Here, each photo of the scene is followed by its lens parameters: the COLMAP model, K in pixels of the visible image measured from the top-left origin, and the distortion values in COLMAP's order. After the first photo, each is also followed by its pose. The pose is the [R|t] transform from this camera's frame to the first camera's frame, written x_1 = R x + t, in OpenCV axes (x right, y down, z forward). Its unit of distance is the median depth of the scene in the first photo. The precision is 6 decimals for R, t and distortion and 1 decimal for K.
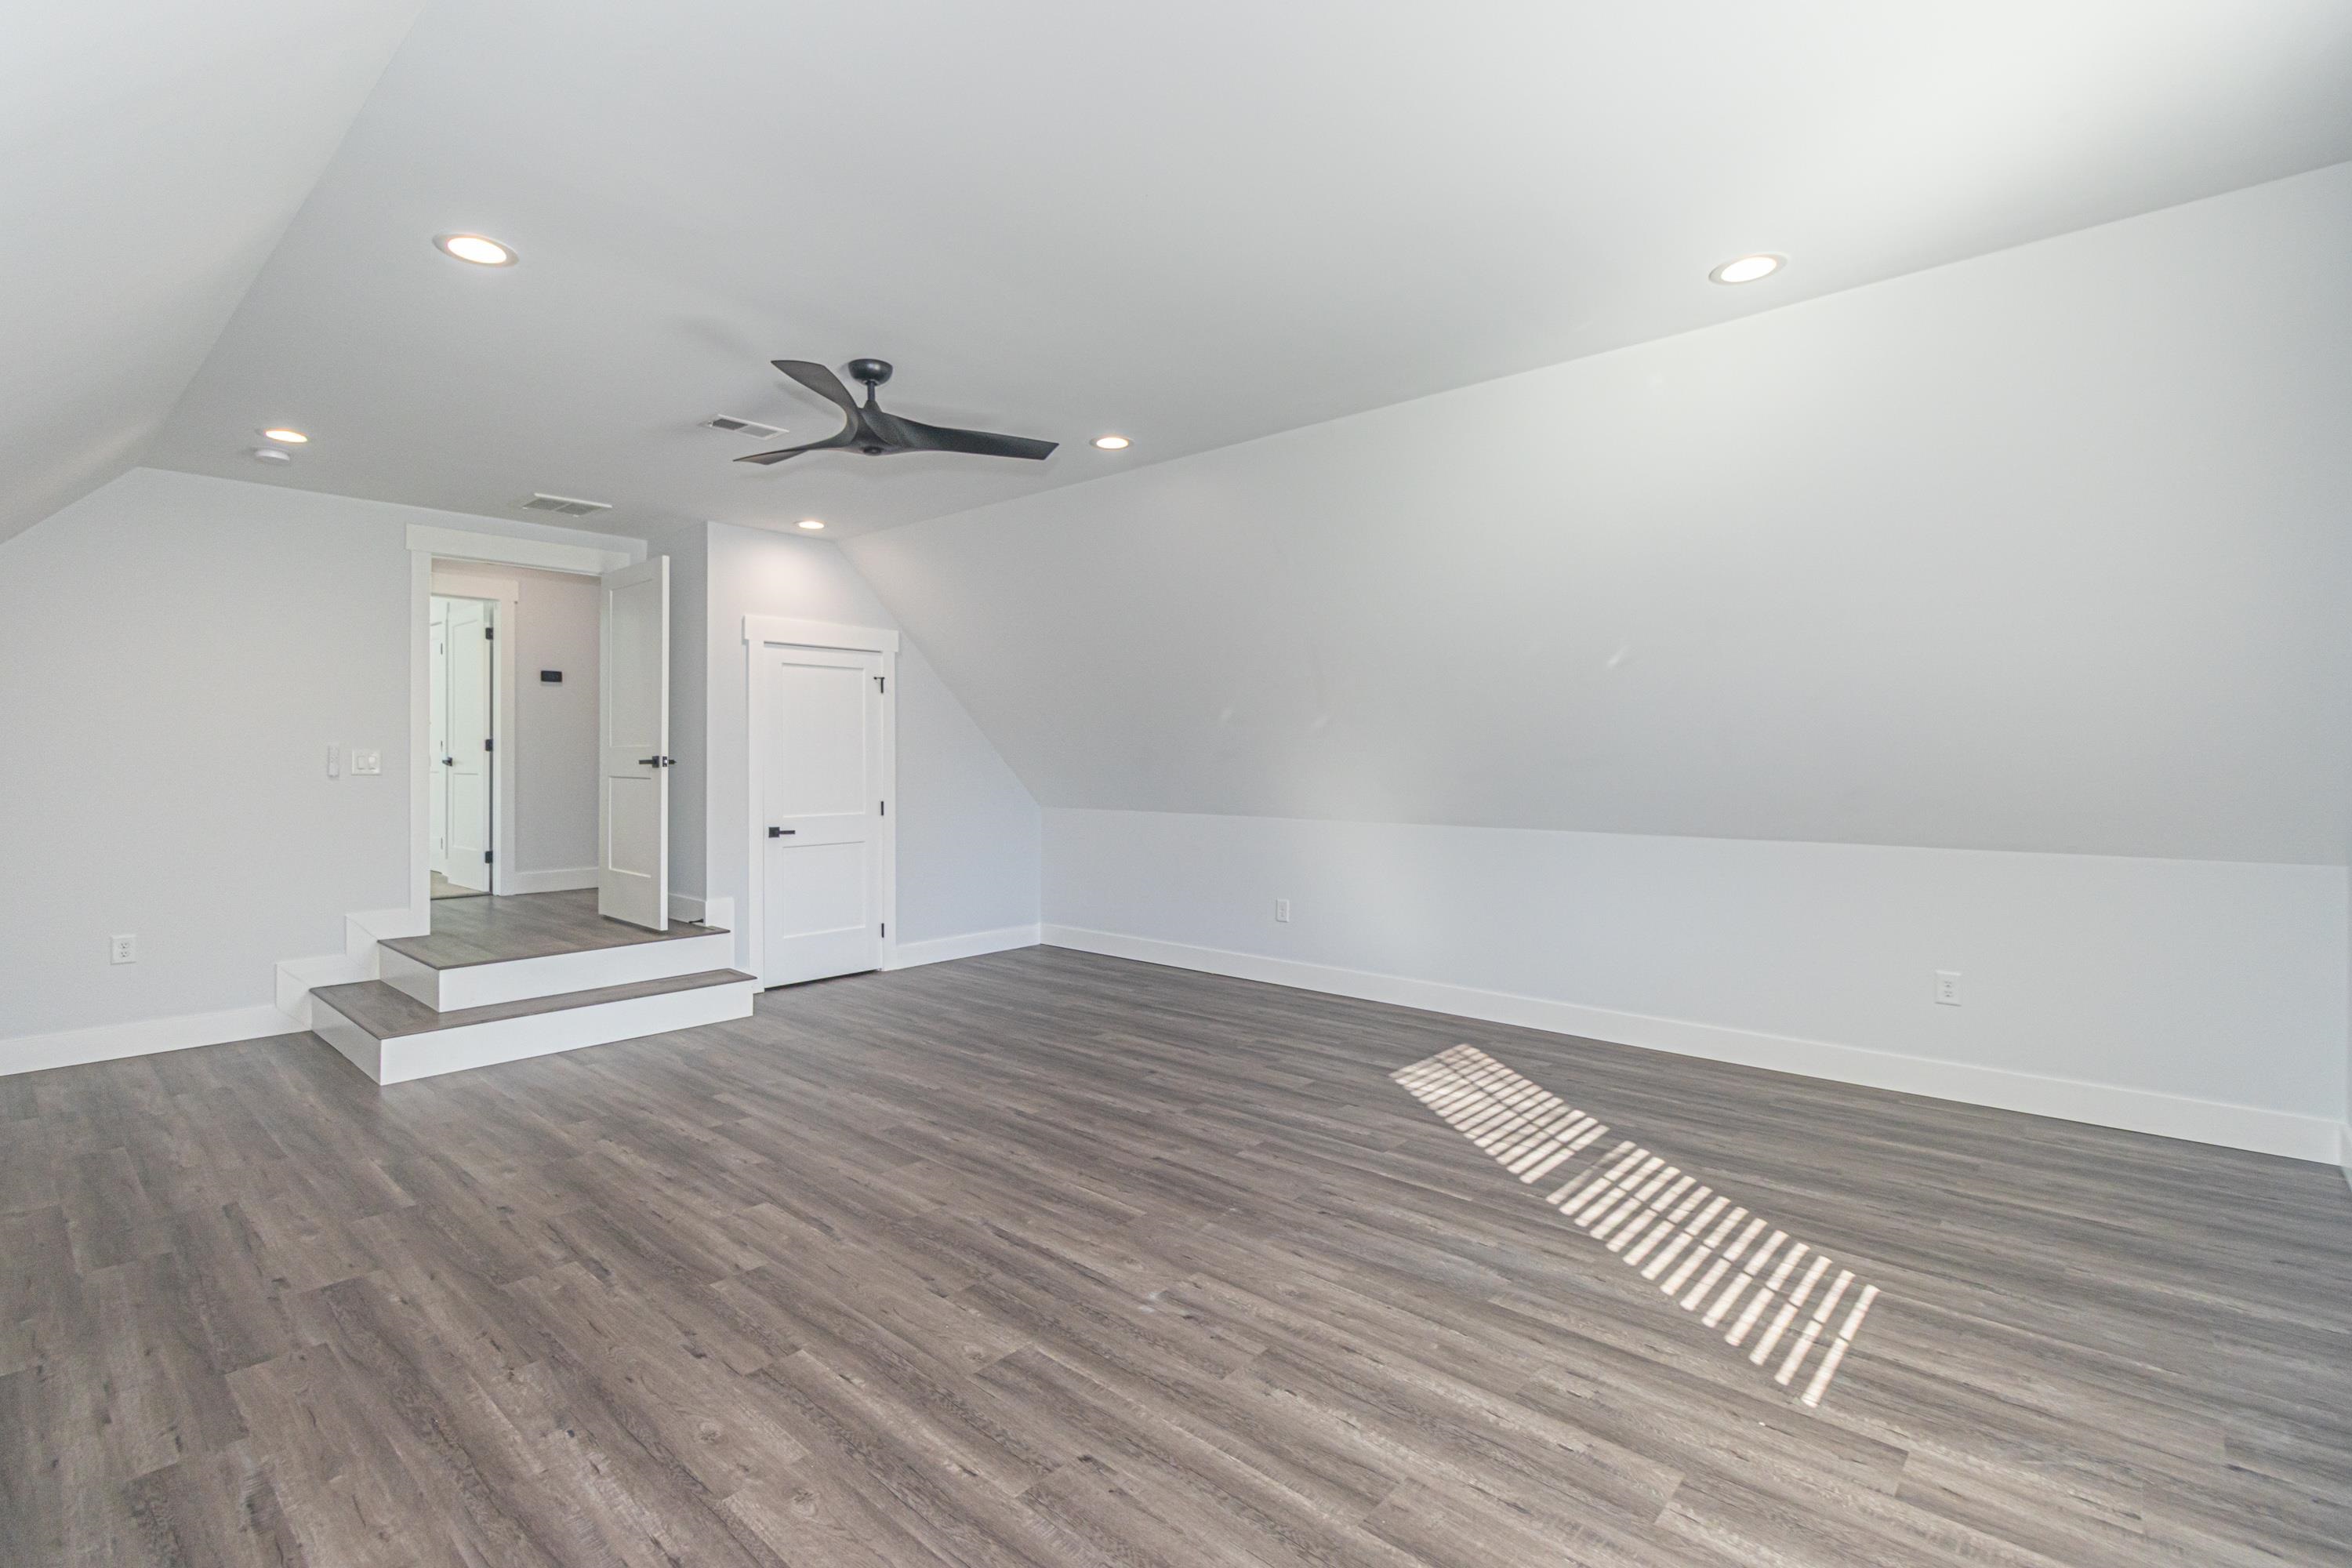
lens RADIAL K [[1084.0, 0, 1160.2], [0, 1084.0, 767.2], [0, 0, 1]] dist [0.007214, 0.000300]
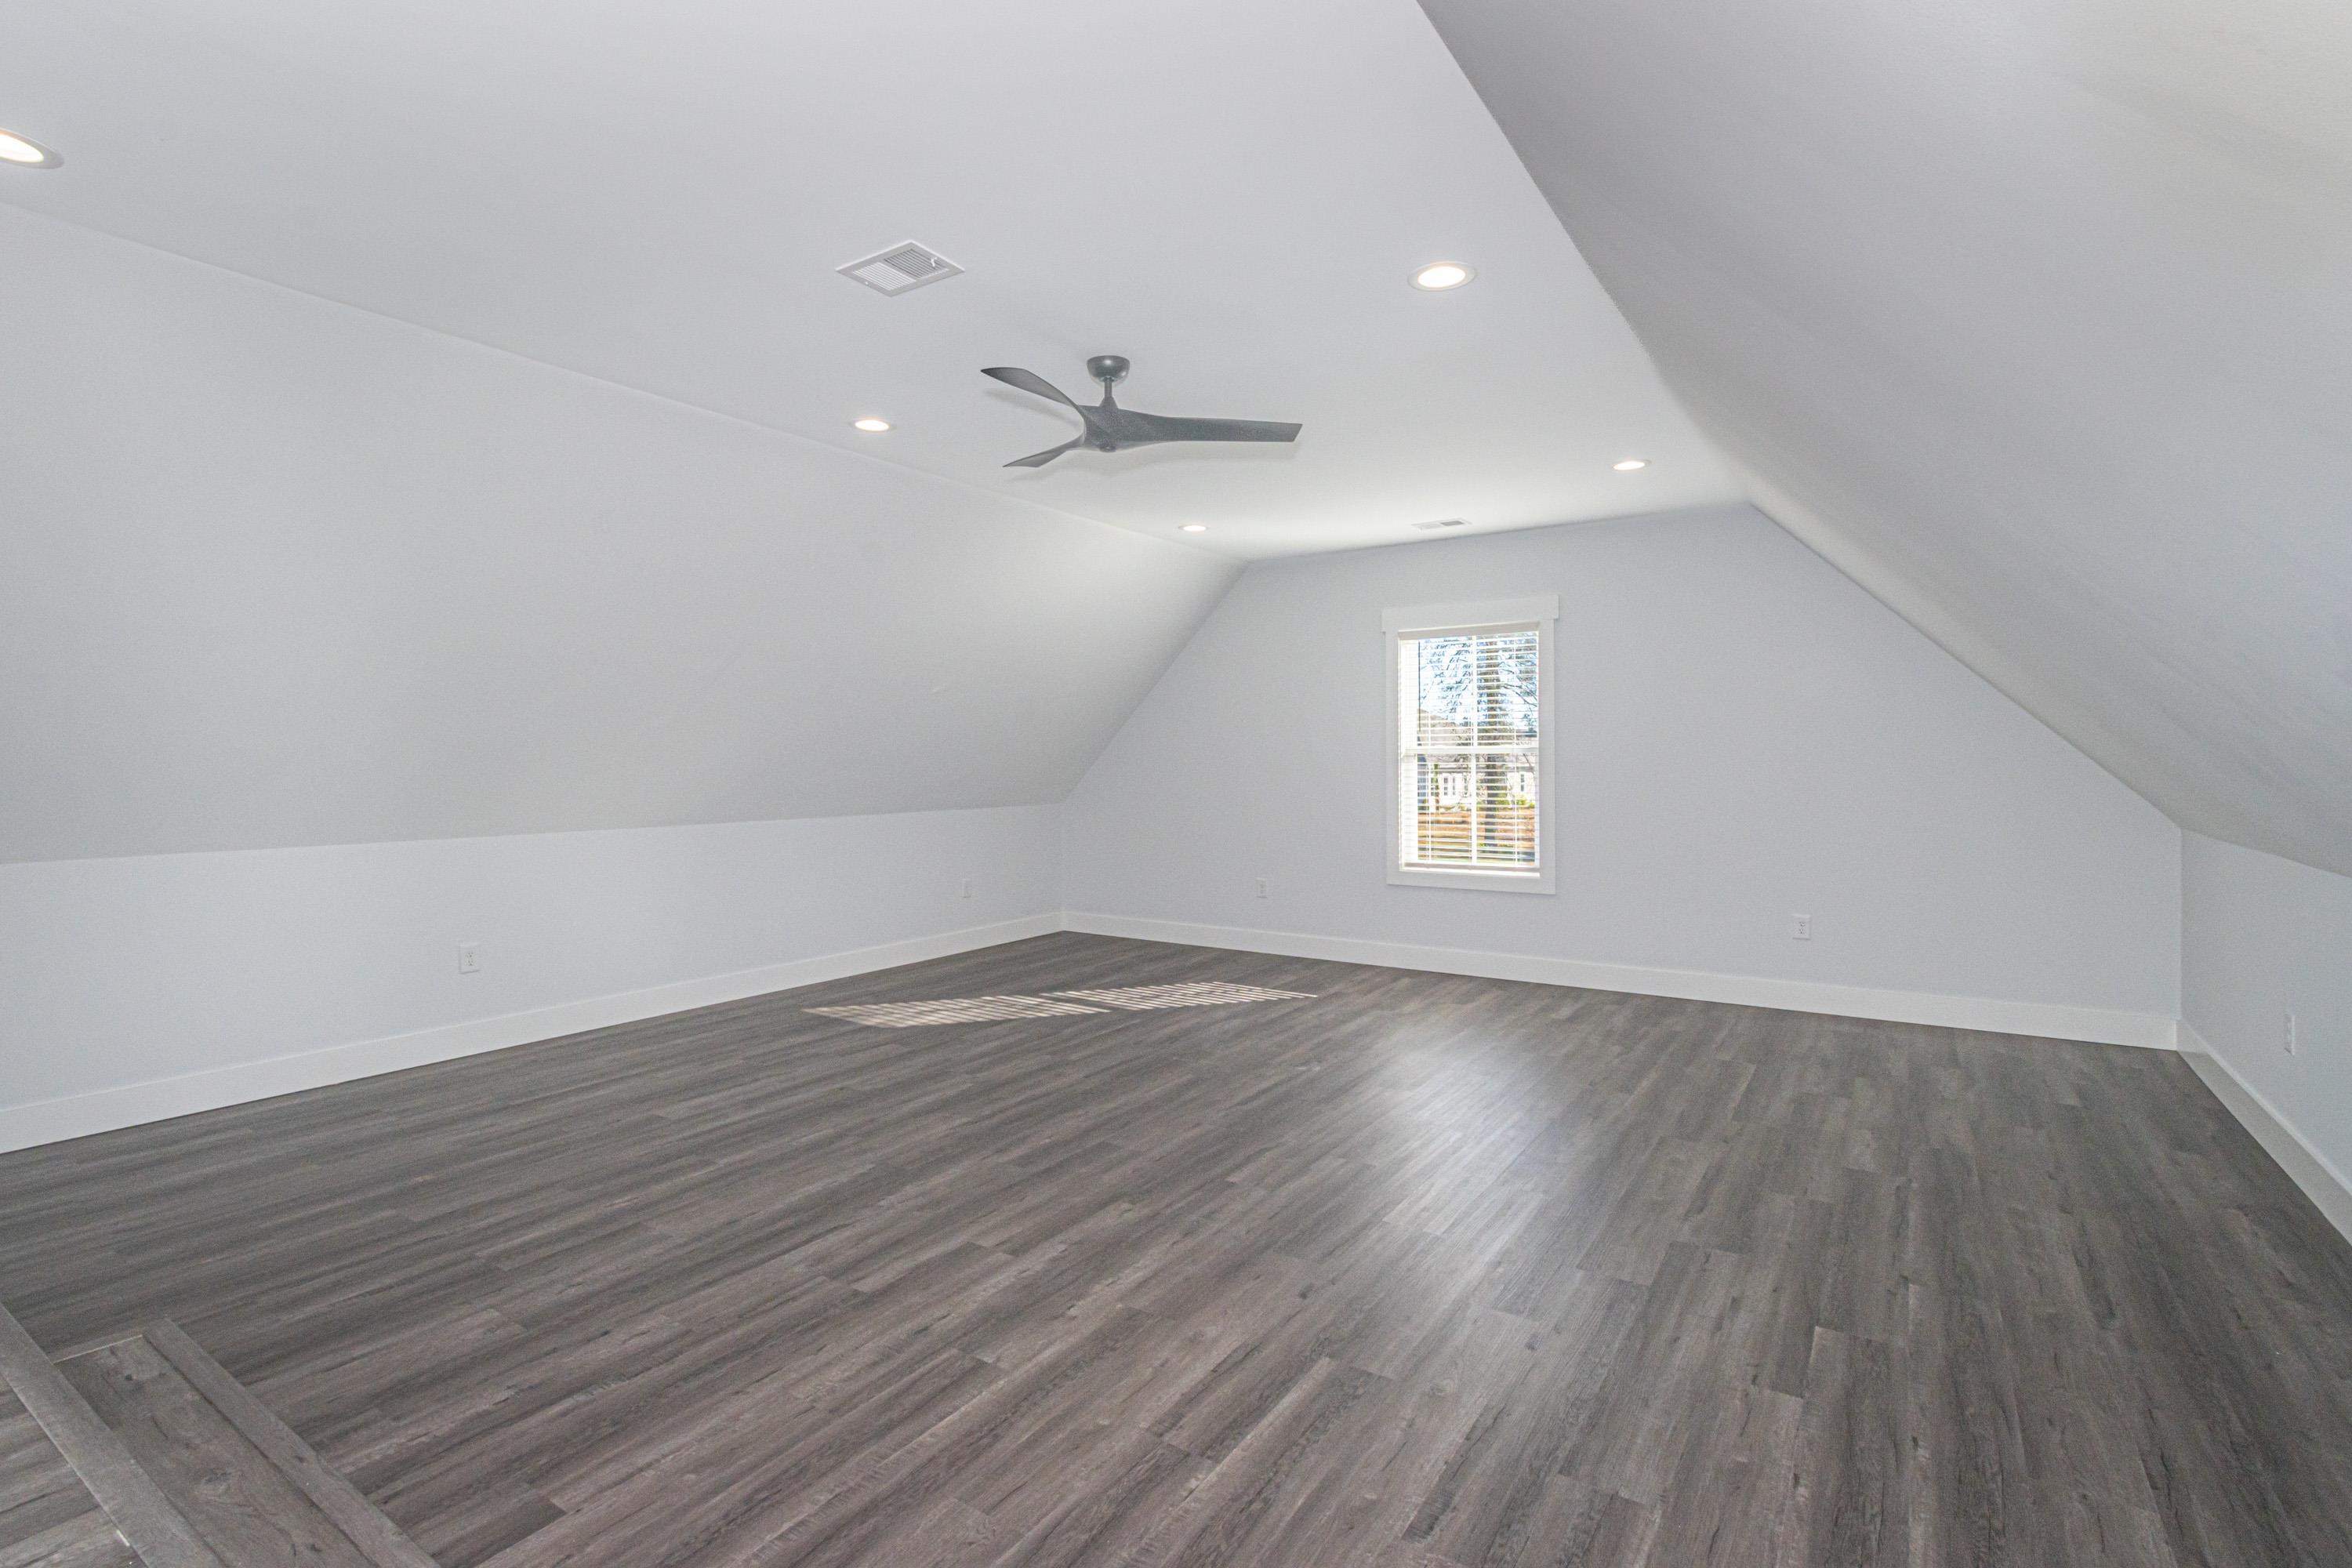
lens RADIAL K [[1084.0, 0, 1160.2], [0, 1084.0, 767.2], [0, 0, 1]] dist [0.007214, 0.000300]
pose [[-0.131911, -0.007331, 0.991234, -1.236310], [0.013324, 0.999869, 0.009168, -0.005852], [-0.991172, 0.014416, -0.131796, 1.064455]]
